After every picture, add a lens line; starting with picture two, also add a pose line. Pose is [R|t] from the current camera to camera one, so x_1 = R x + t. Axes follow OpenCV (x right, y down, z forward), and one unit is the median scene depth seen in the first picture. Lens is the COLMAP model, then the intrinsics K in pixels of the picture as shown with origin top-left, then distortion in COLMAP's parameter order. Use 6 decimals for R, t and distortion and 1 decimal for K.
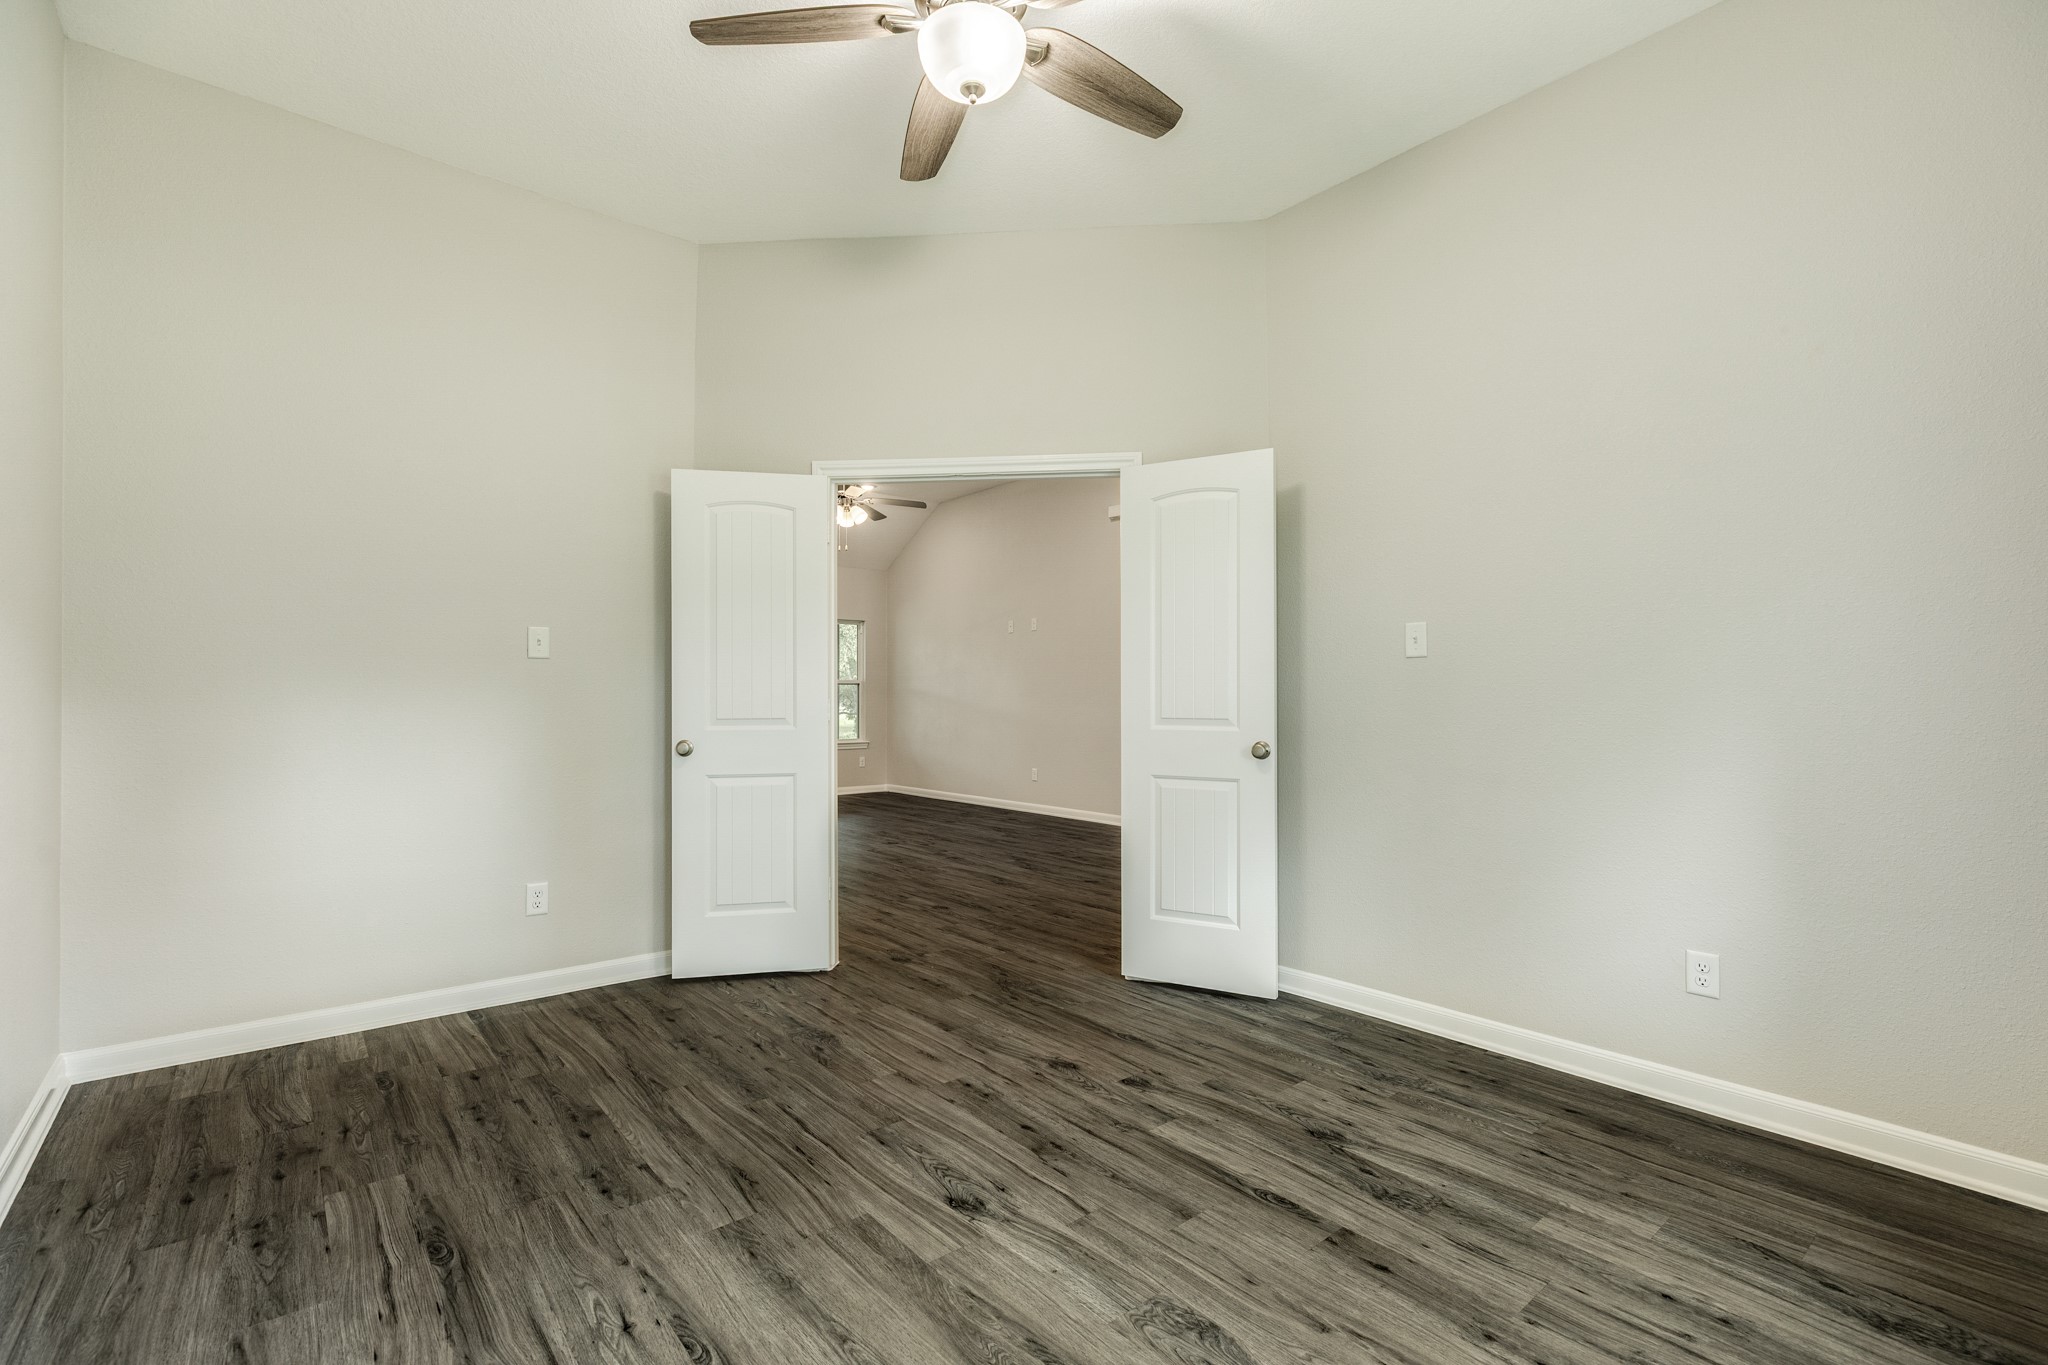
lens RADIAL K [[916.7, 0, 1022.3], [0, 916.7, 687.3], [0, 0, 1]] dist [0.005431, -0.000968]
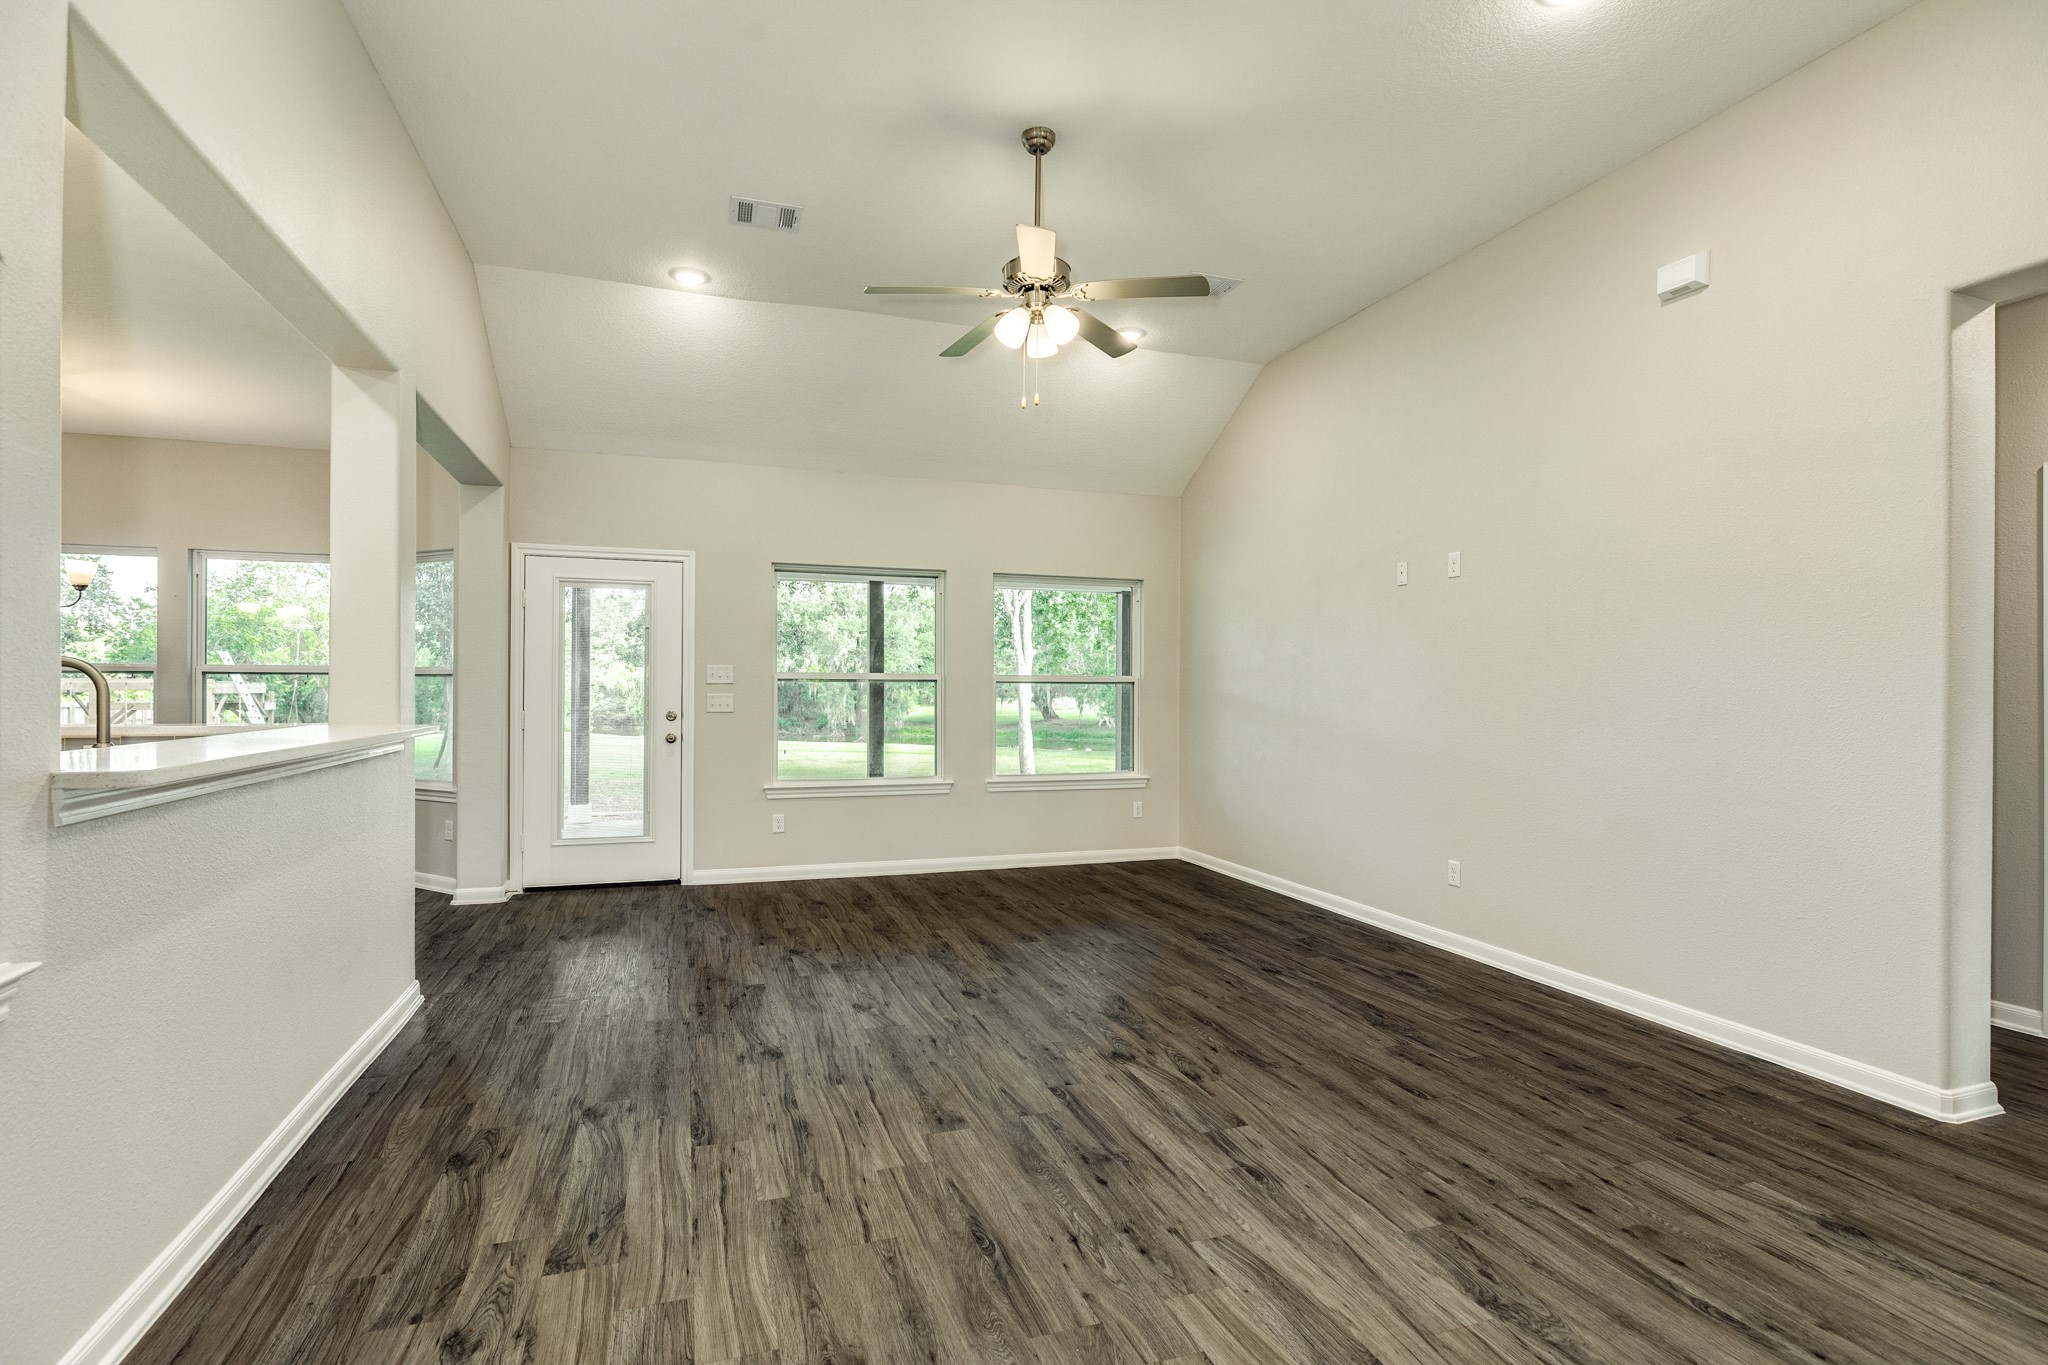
lens RADIAL K [[977.5, 0, 1019.3], [0, 977.5, 684.6], [0, 0, 1]] dist [-0.003668, 0.000112]
pose [[0.933746, 0.004129, -0.357913, -0.063389], [-0.002367, 0.999983, 0.005360, -0.035269], [0.357929, -0.004157, 0.933739, 1.756666]]
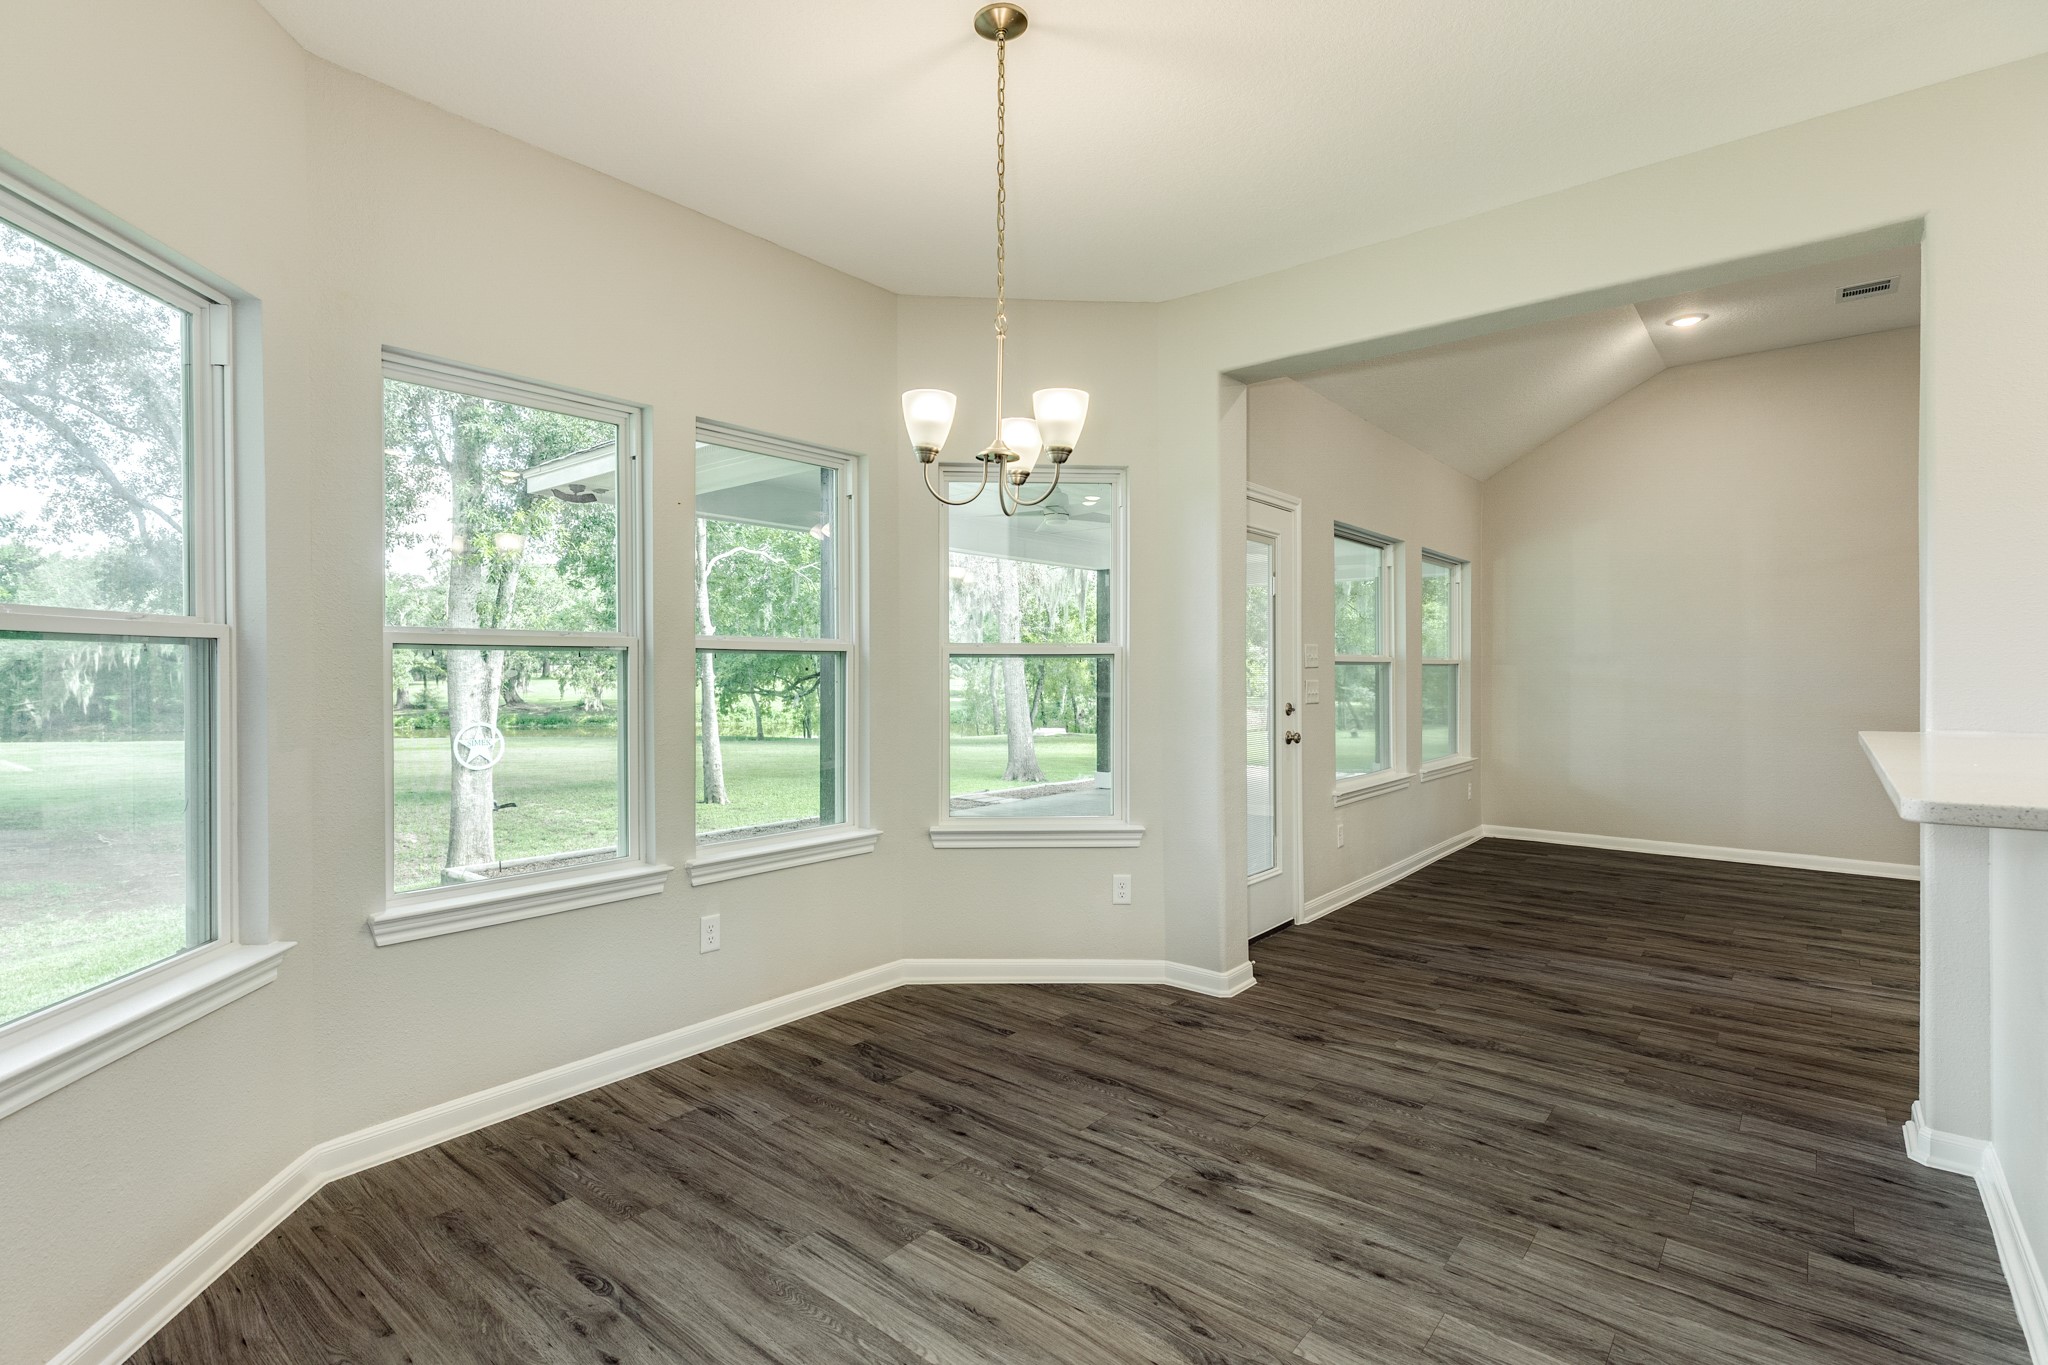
lens RADIAL K [[977.5, 0, 984.6], [0, 977.5, 683.3], [0, 0, 1]] dist [-0.003668, 0.000112]
pose [[0.985352, -0.001080, 0.170531, -3.103094], [-0.002888, 0.999731, 0.023022, -0.025425], [-0.170510, -0.023177, 0.985083, 2.039209]]
